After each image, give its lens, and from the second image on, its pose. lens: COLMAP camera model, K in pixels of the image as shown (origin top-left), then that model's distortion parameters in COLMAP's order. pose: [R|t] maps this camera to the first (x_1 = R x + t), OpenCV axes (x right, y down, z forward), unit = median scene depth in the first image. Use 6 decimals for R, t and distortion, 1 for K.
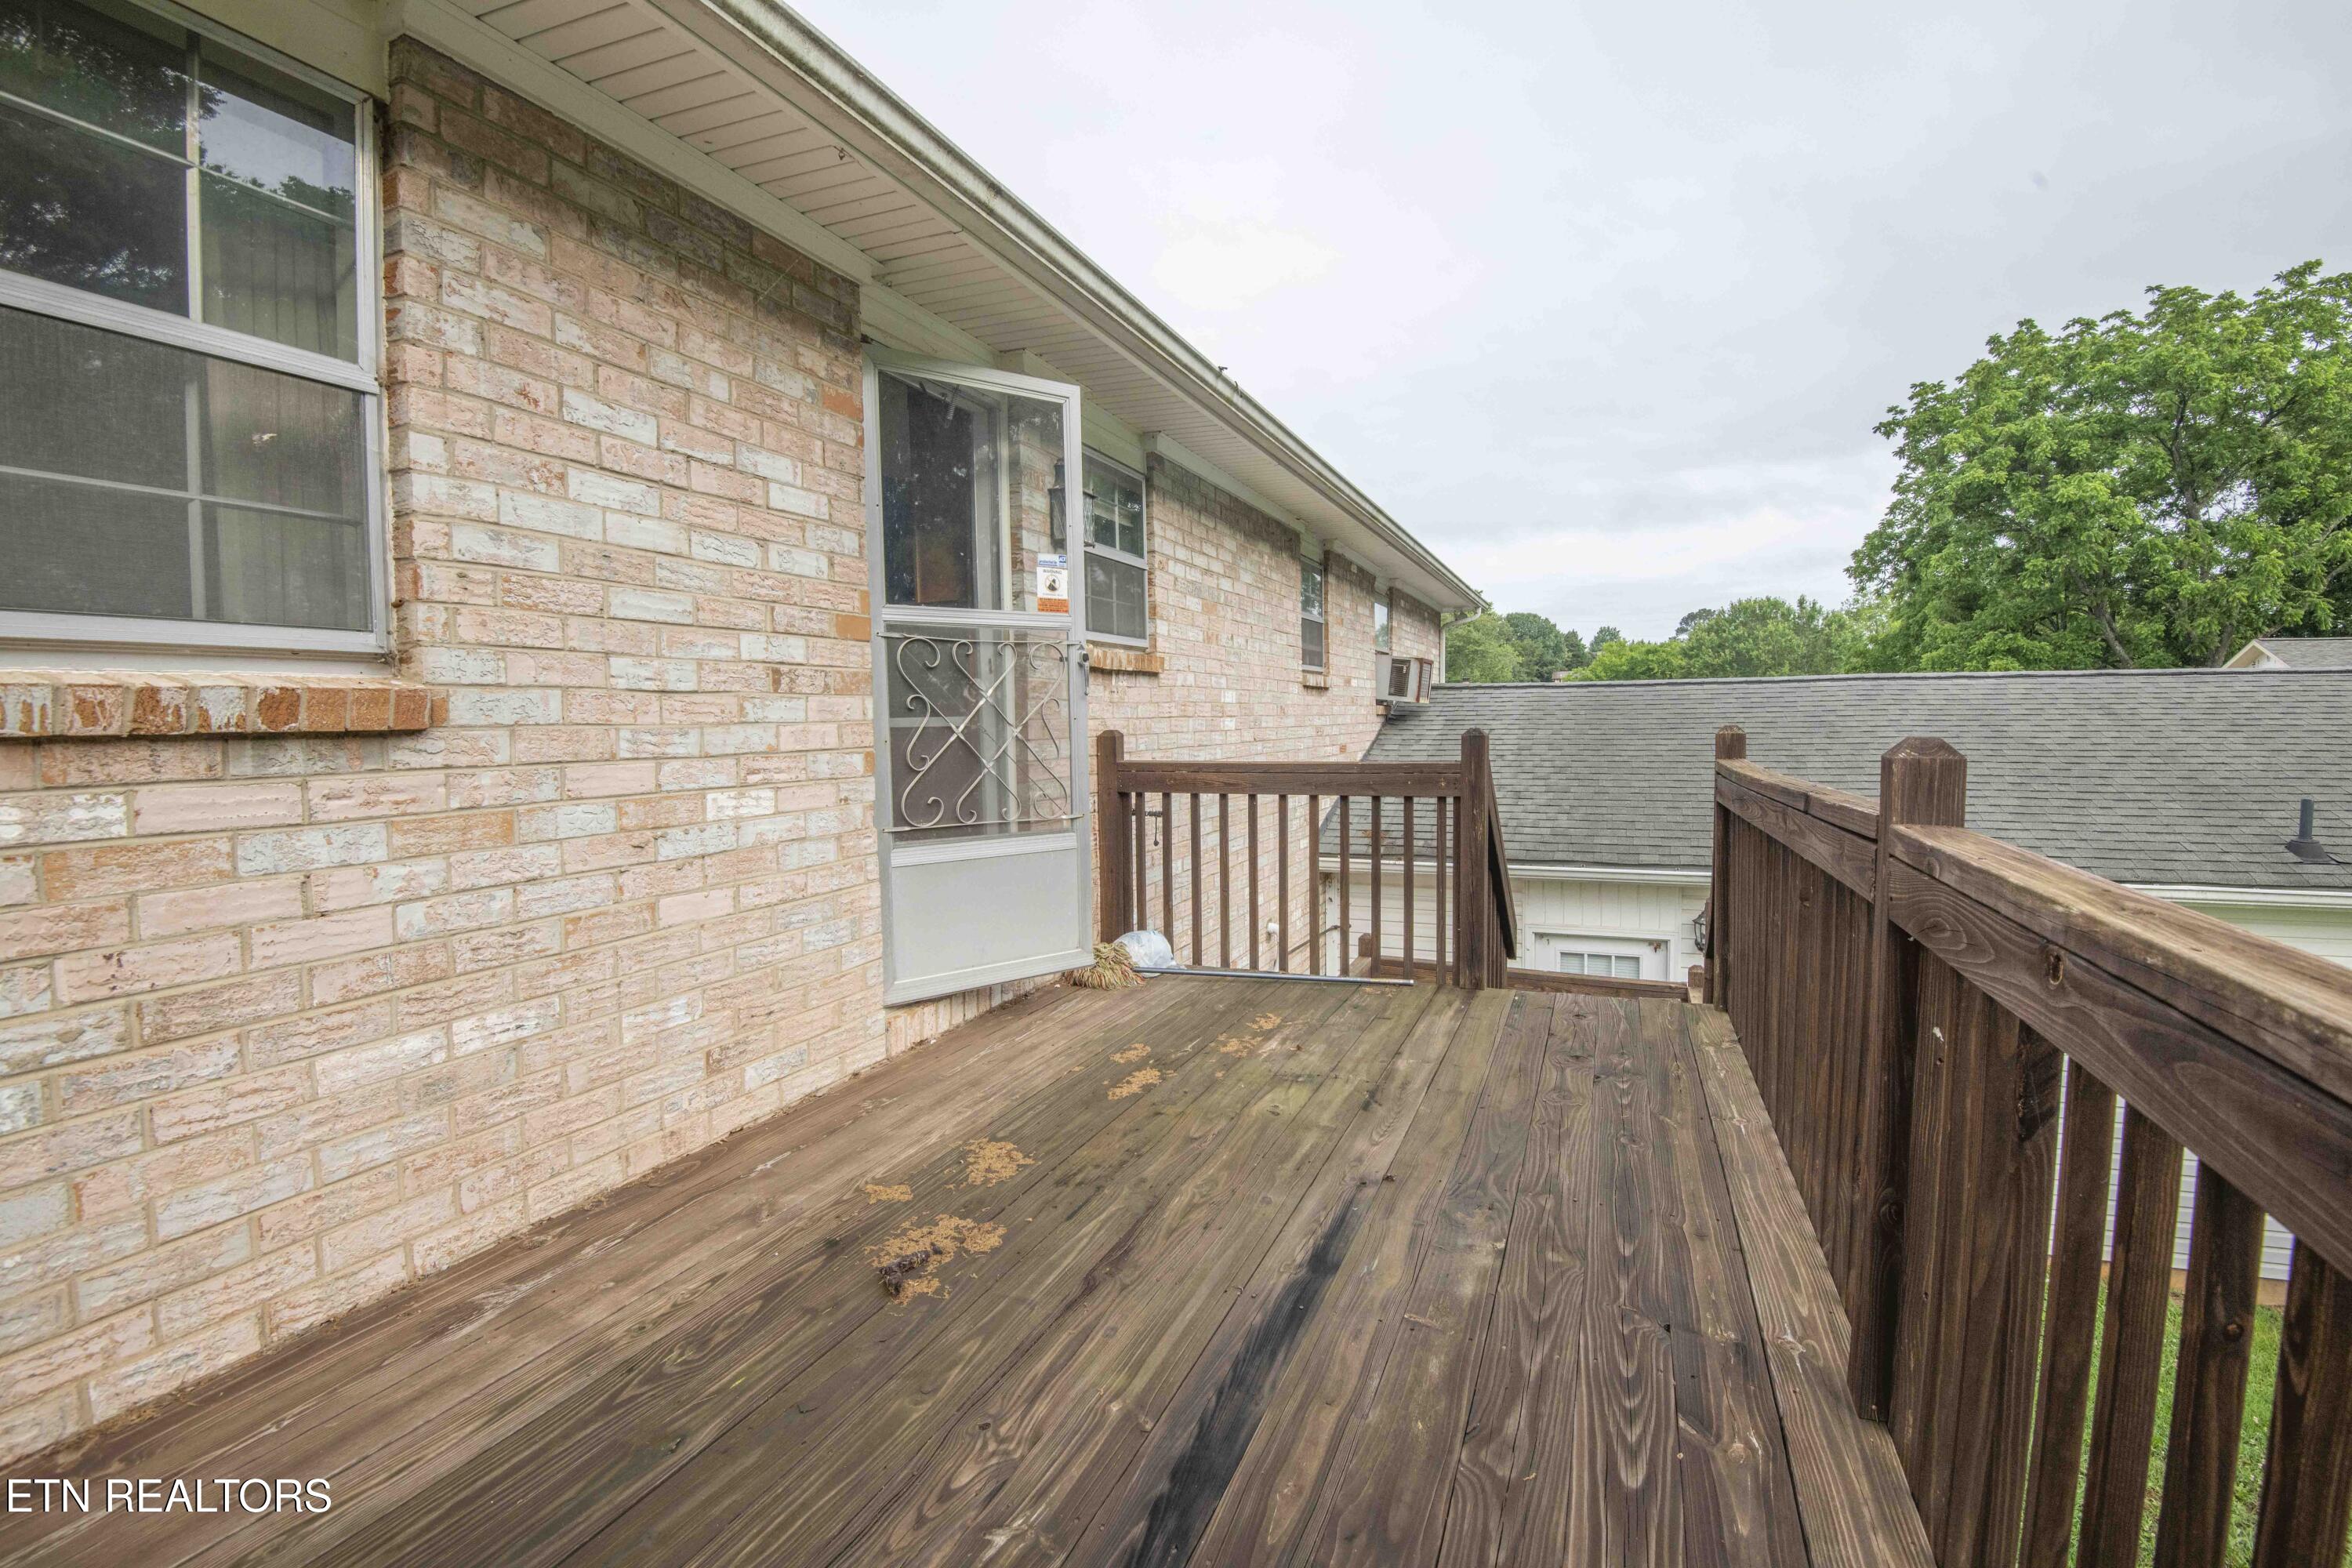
lens RADIAL K [[1090.8, 0, 1182.6], [0, 1090.8, 801.2], [0, 0, 1]] dist [-0.017263, -0.013781]
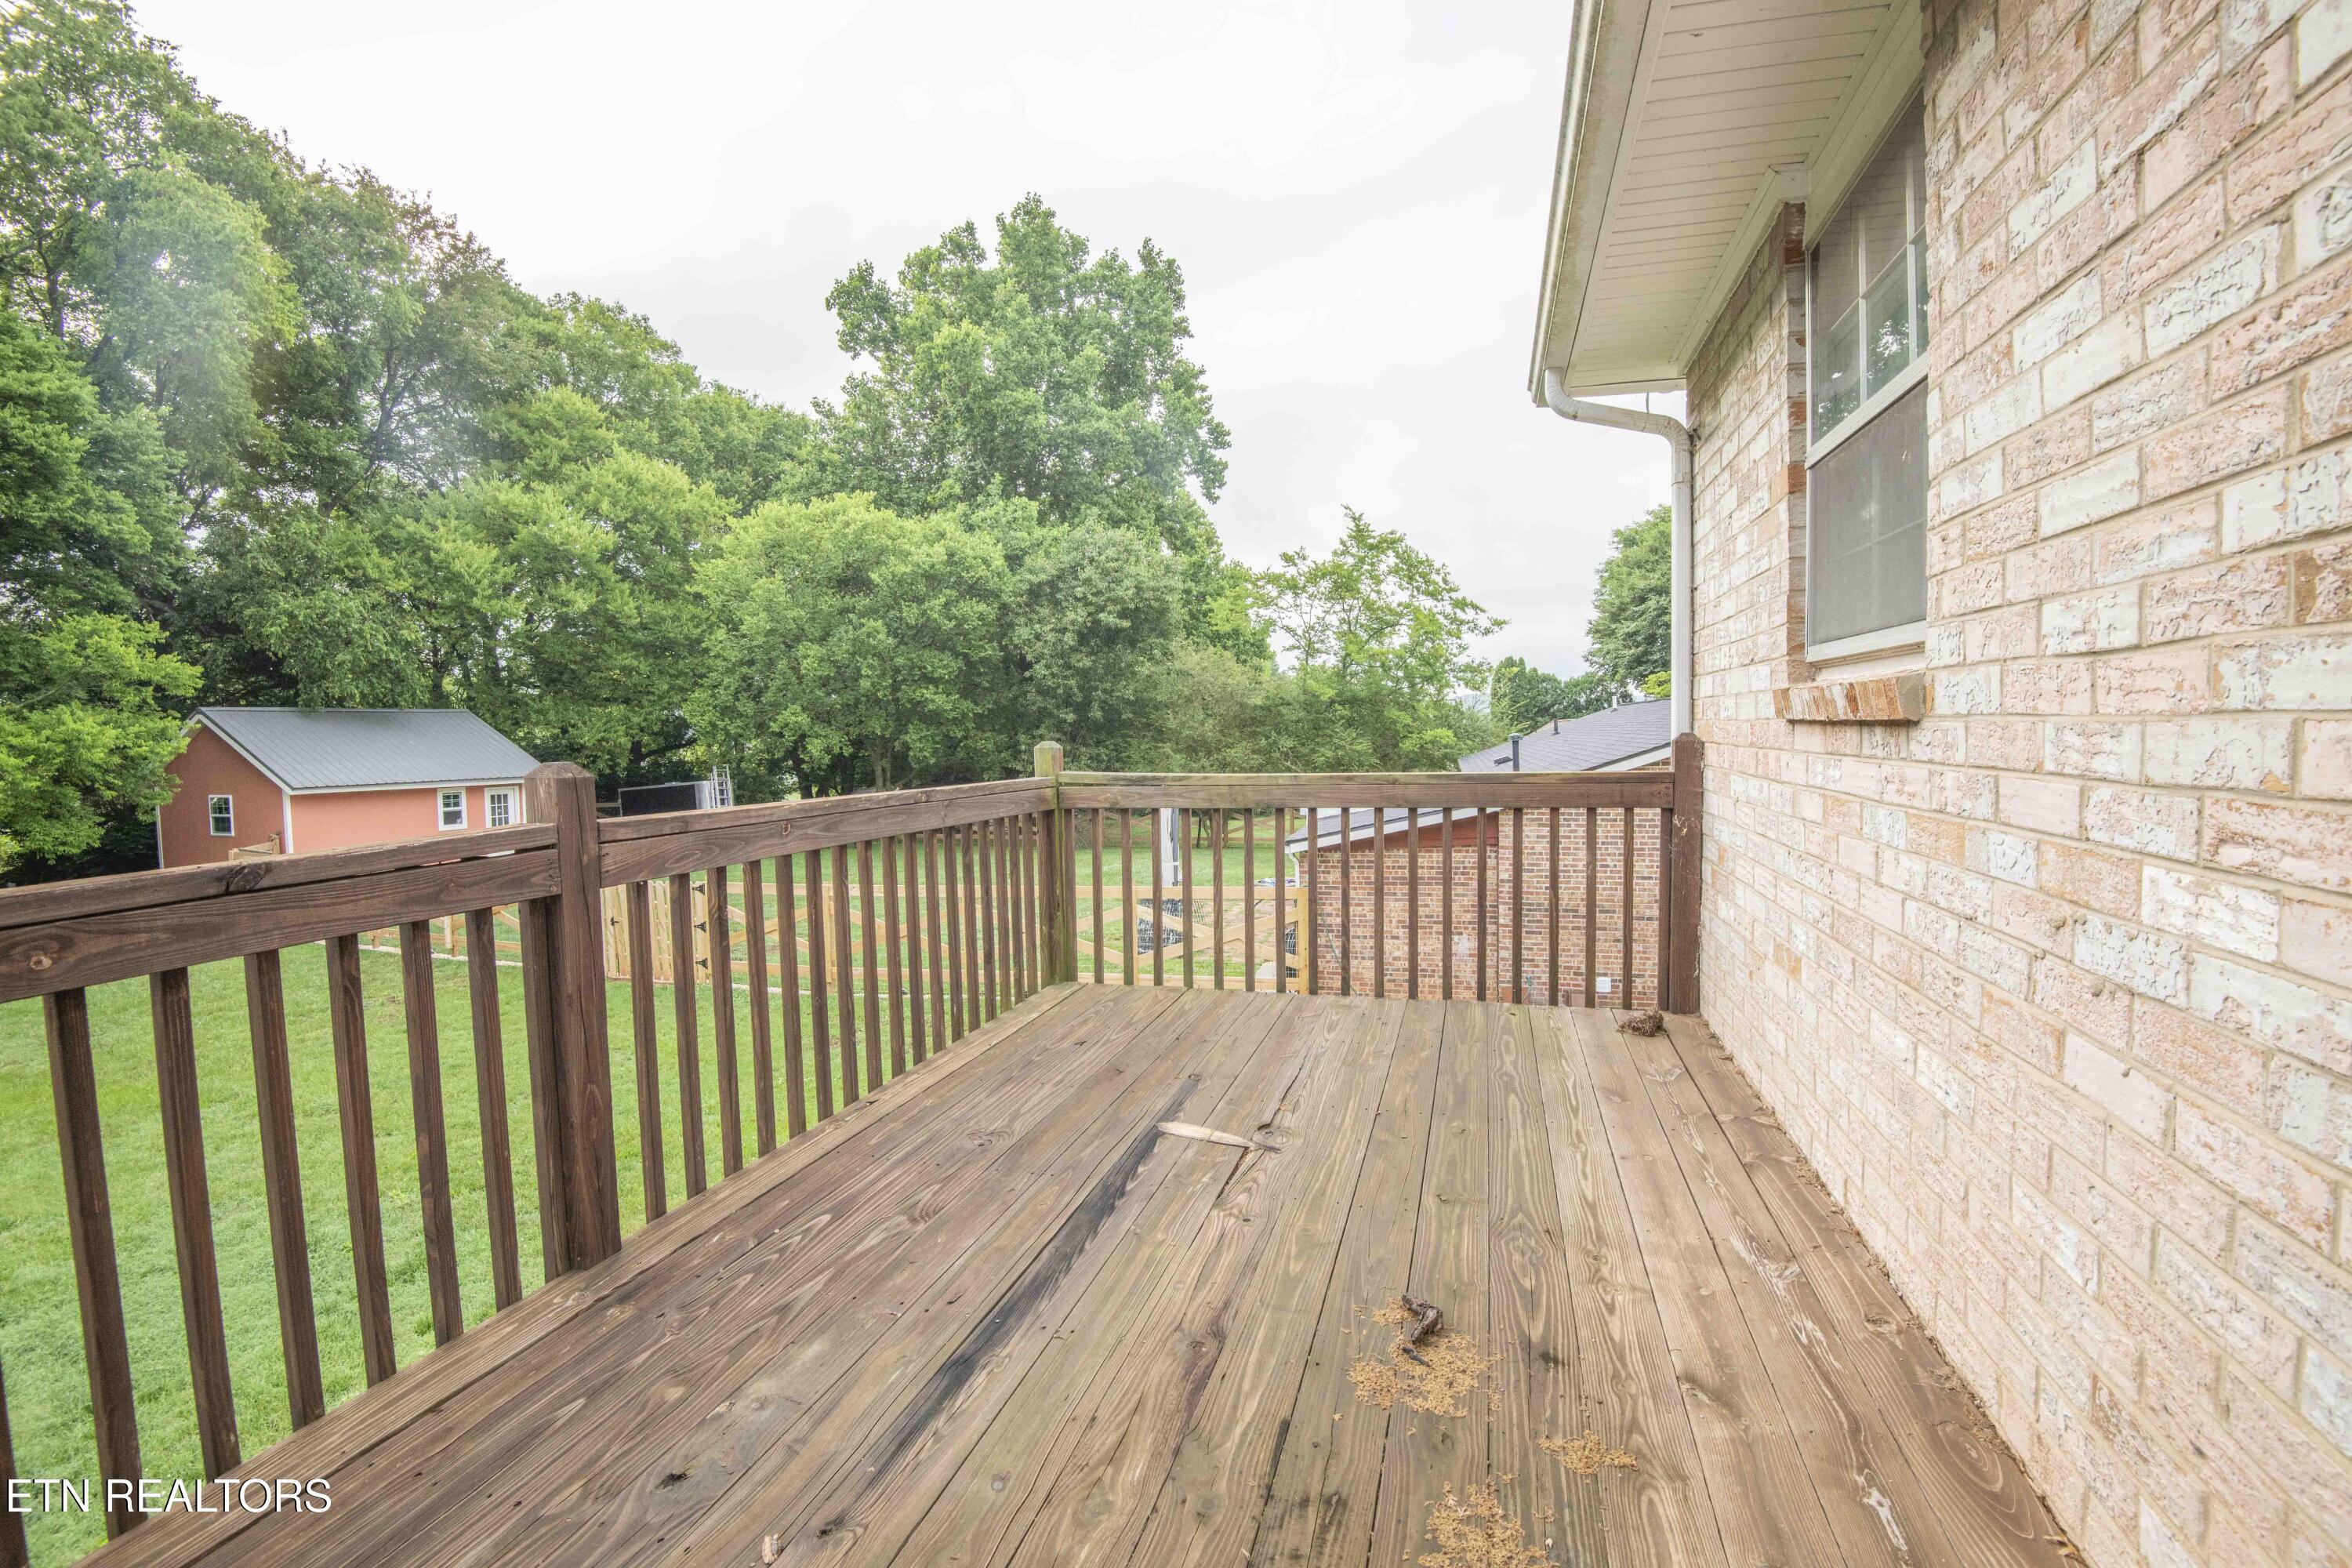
lens RADIAL K [[1090.8, 0, 1181.8], [0, 1090.8, 789.5], [0, 0, 1]] dist [-0.017263, -0.013781]
pose [[-0.994279, 0.036412, -0.100419, 0.017604], [0.023037, 0.991079, 0.131273, -0.114966], [0.104303, 0.128209, -0.986247, 1.493090]]
